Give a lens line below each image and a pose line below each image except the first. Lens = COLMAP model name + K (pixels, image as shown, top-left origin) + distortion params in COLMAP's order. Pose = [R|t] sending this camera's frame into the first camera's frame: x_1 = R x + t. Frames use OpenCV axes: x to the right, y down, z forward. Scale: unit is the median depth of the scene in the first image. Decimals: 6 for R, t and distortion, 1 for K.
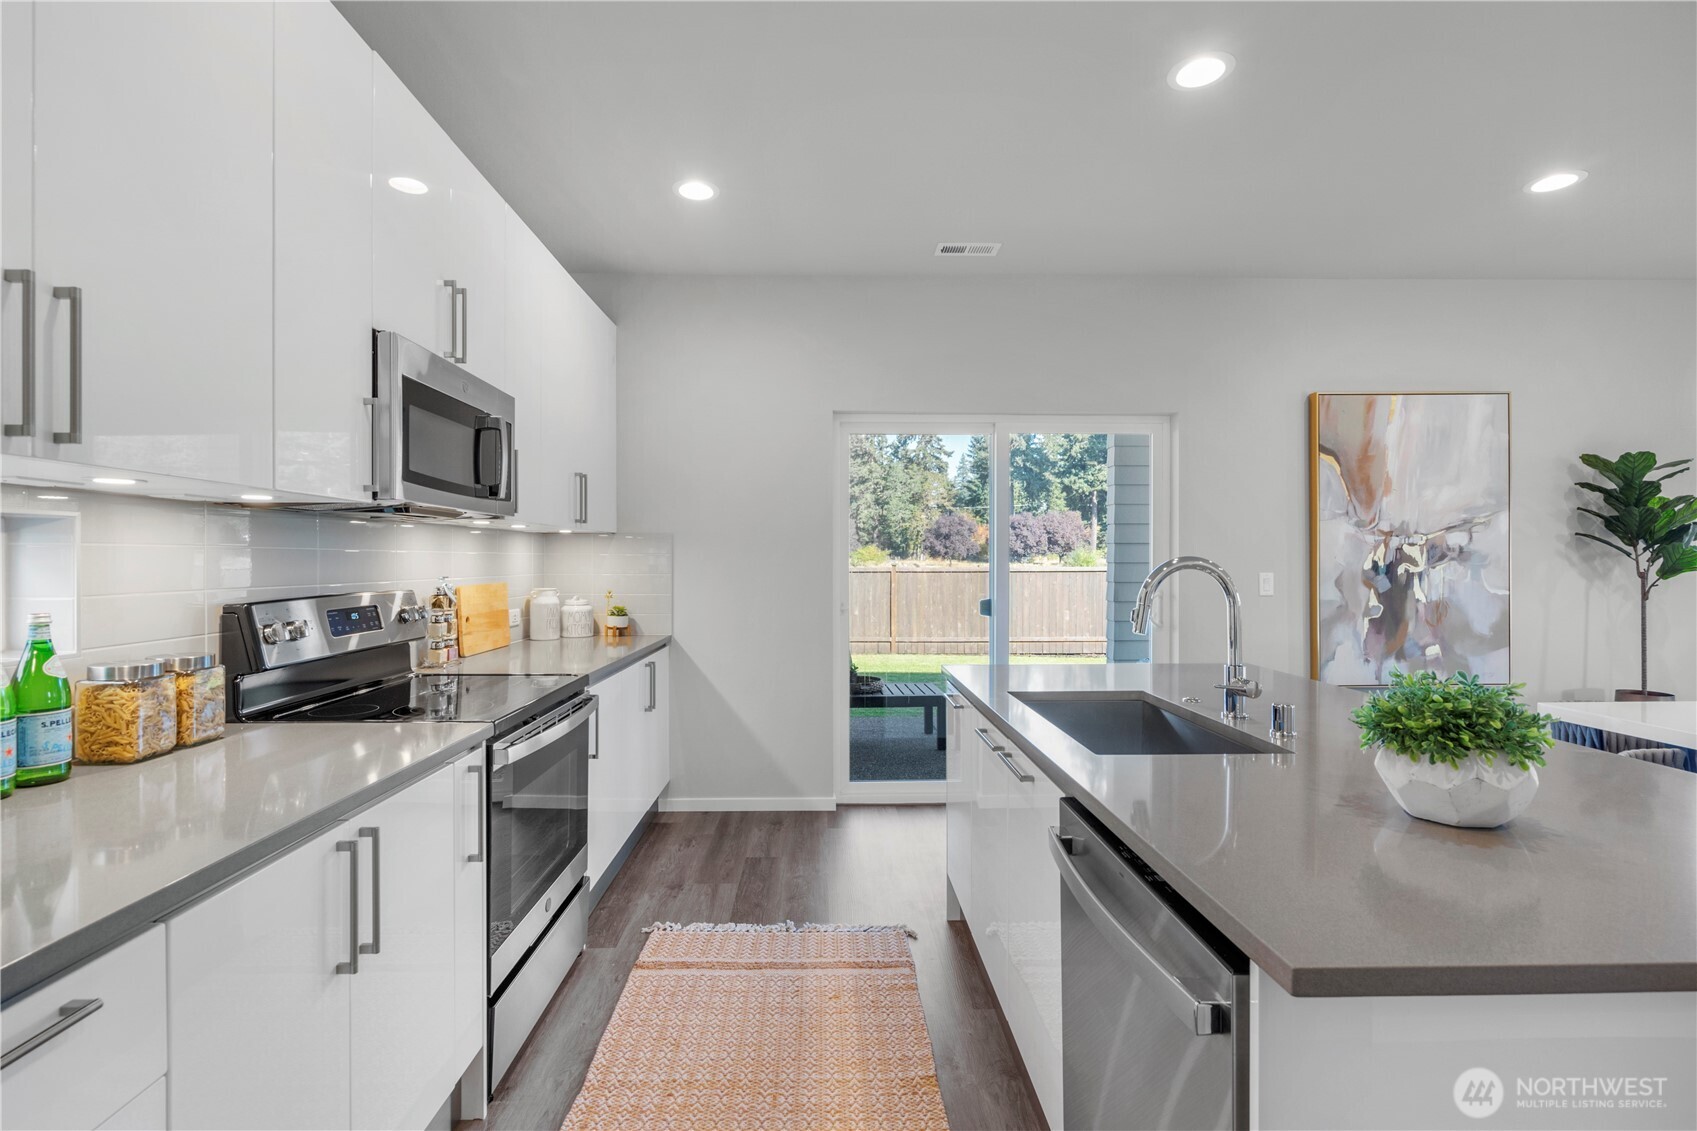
lens RADIAL K [[777.8, 0, 839.2], [0, 777.8, 561.0], [0, 0, 1]] dist [-0.001494, 0.000366]
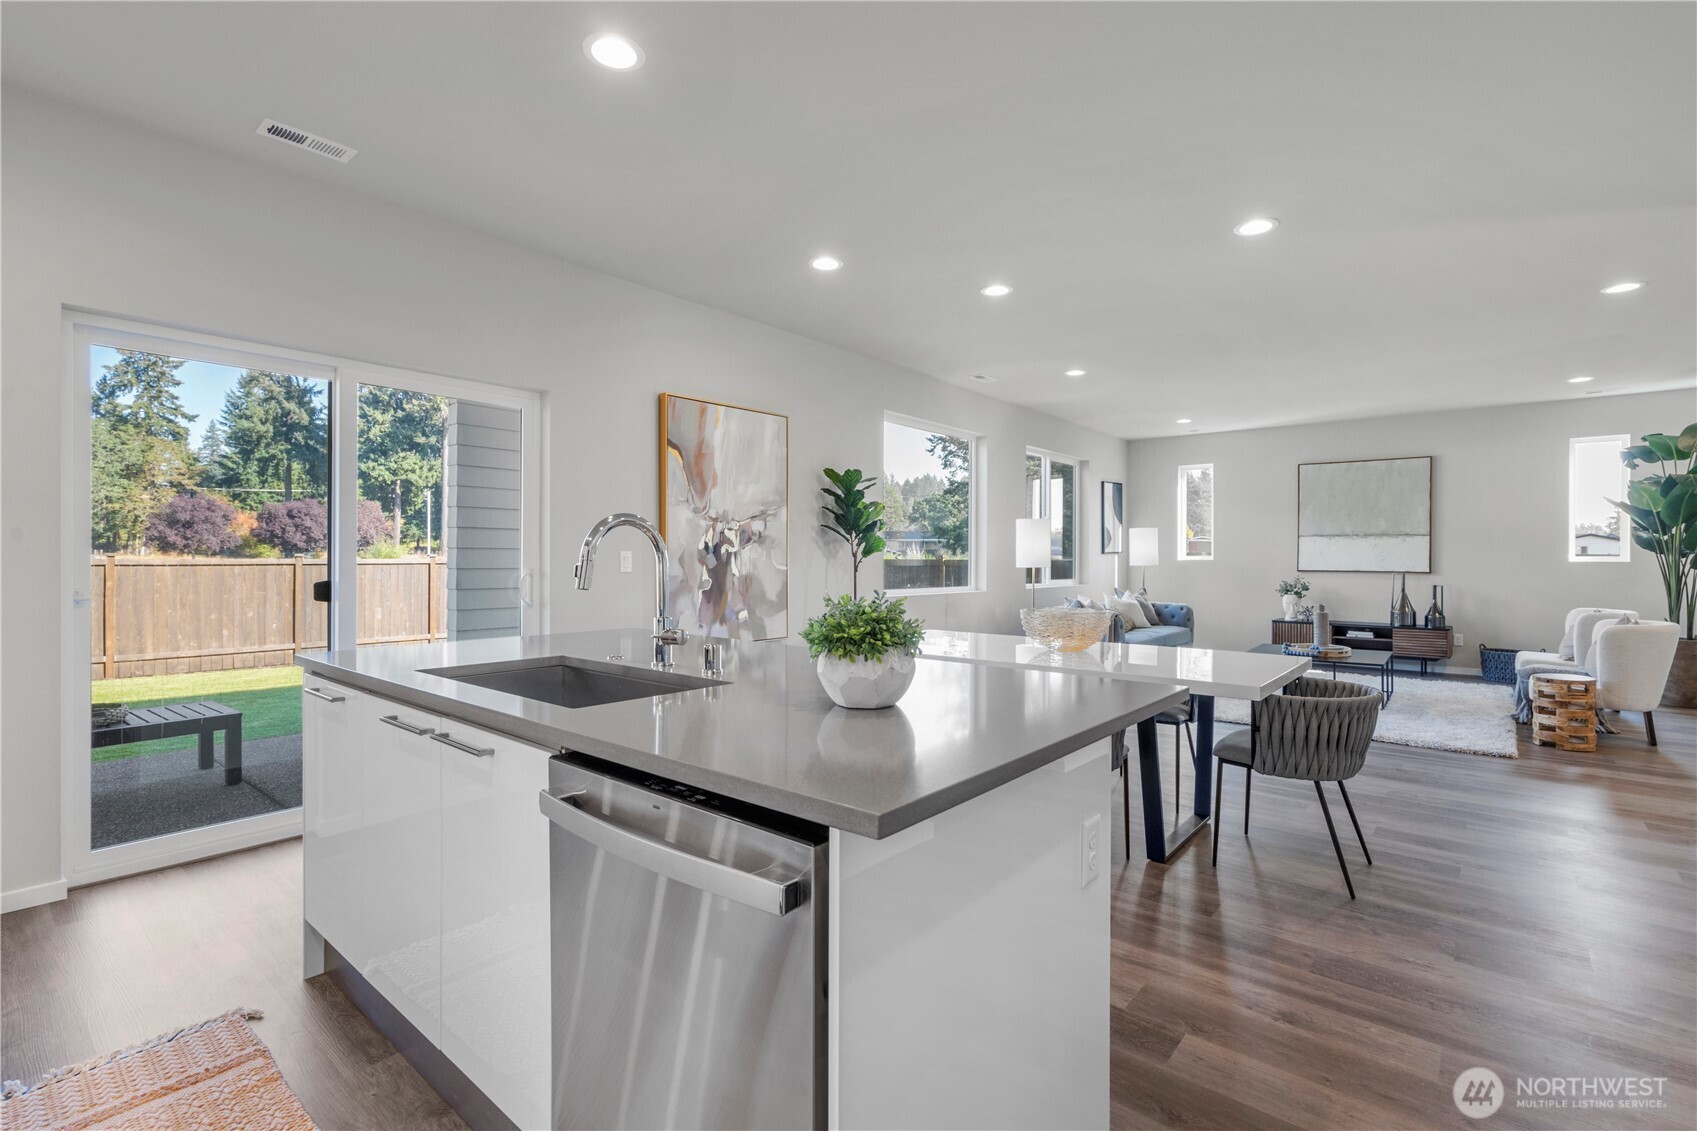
lens RADIAL K [[776.1, 0, 846.5], [0, 776.1, 557.3], [0, 0, 1]] dist [0.001311, 0.000838]
pose [[0.663632, 0.002872, 0.748054, -0.058637], [-0.001743, 0.999996, -0.002294, 0.025547], [-0.748057, 0.000218, 0.663634, 0.048715]]
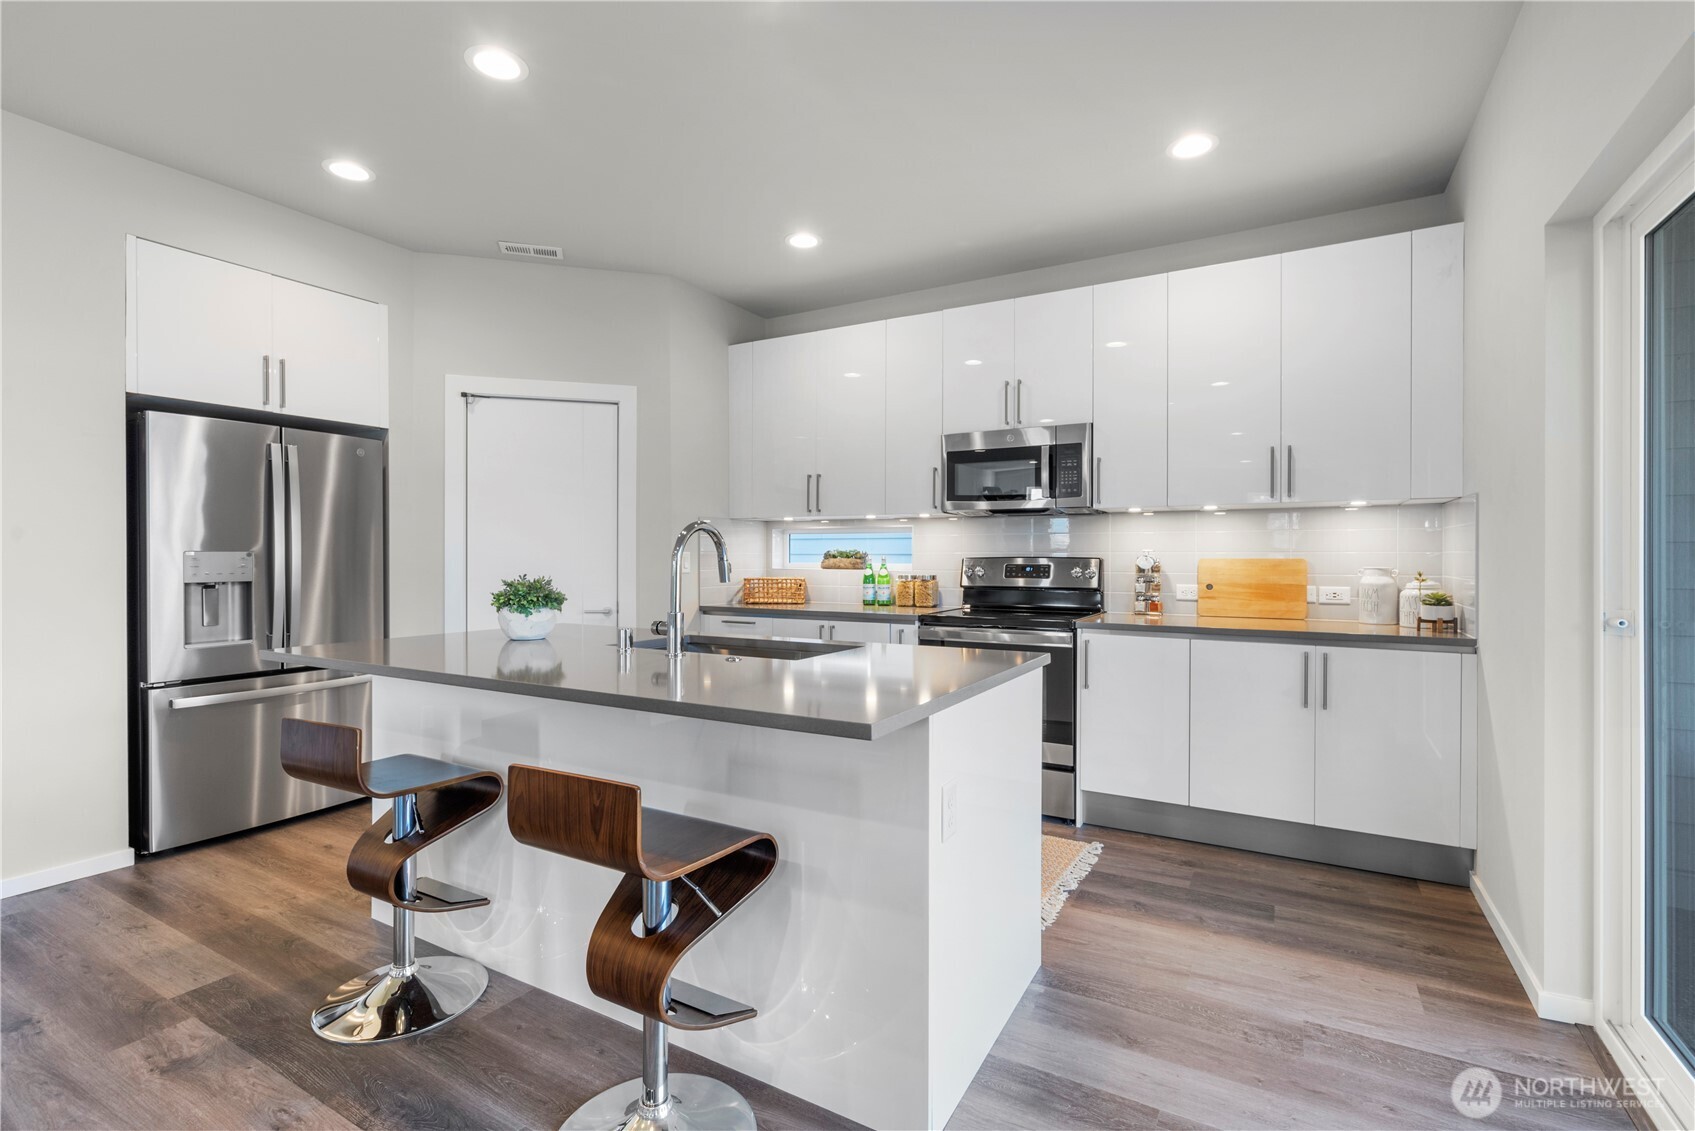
lens RADIAL K [[776.8, 0, 838.2], [0, 776.8, 561.0], [0, 0, 1]] dist [-0.001494, 0.000366]
pose [[-0.529773, -0.004232, -0.848129, 0.620255], [-0.007528, 0.999972, -0.000288, 0.029628], [0.848106, 0.006233, -0.529790, 0.828312]]
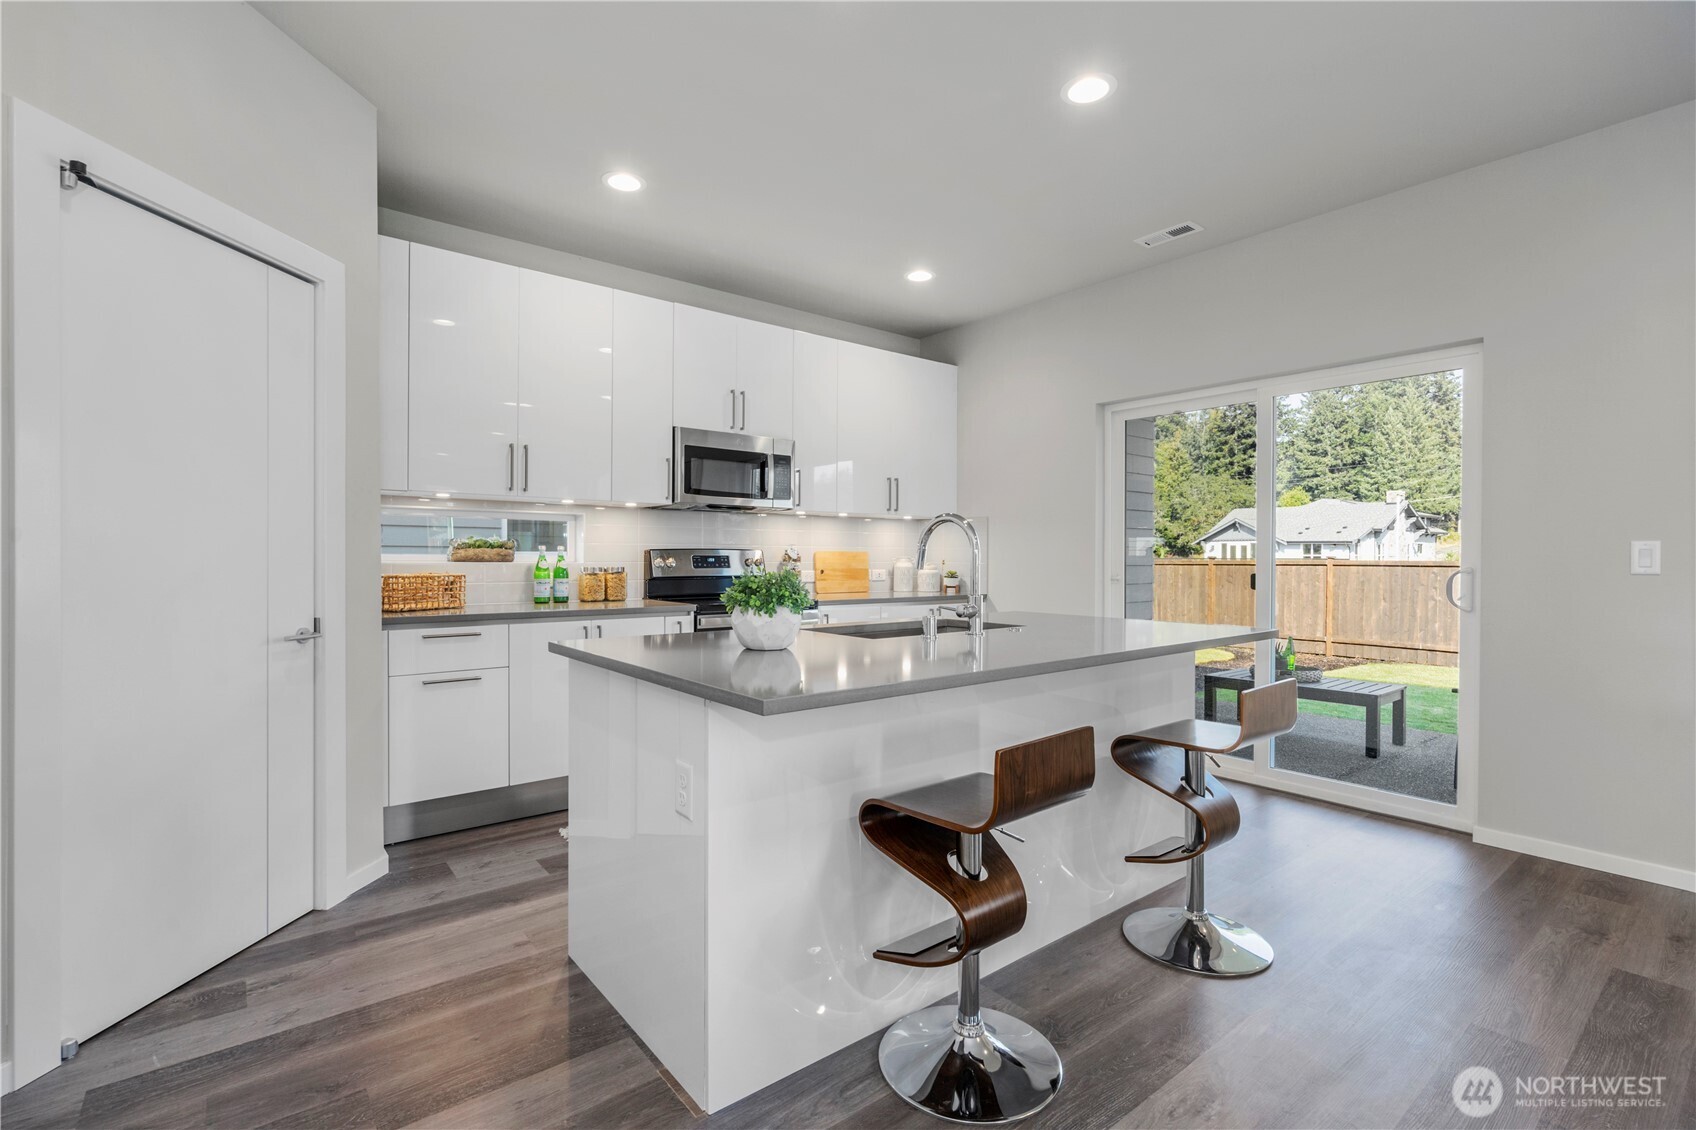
lens RADIAL K [[777.3, 0, 838.7], [0, 777.3, 560.5], [0, 0, 1]] dist [-0.001494, 0.000366]
pose [[0.595267, 0.006677, -0.803500, 0.645744], [-0.006536, 0.999973, 0.003468, 0.033643], [0.803501, 0.003187, 0.595295, 0.020113]]
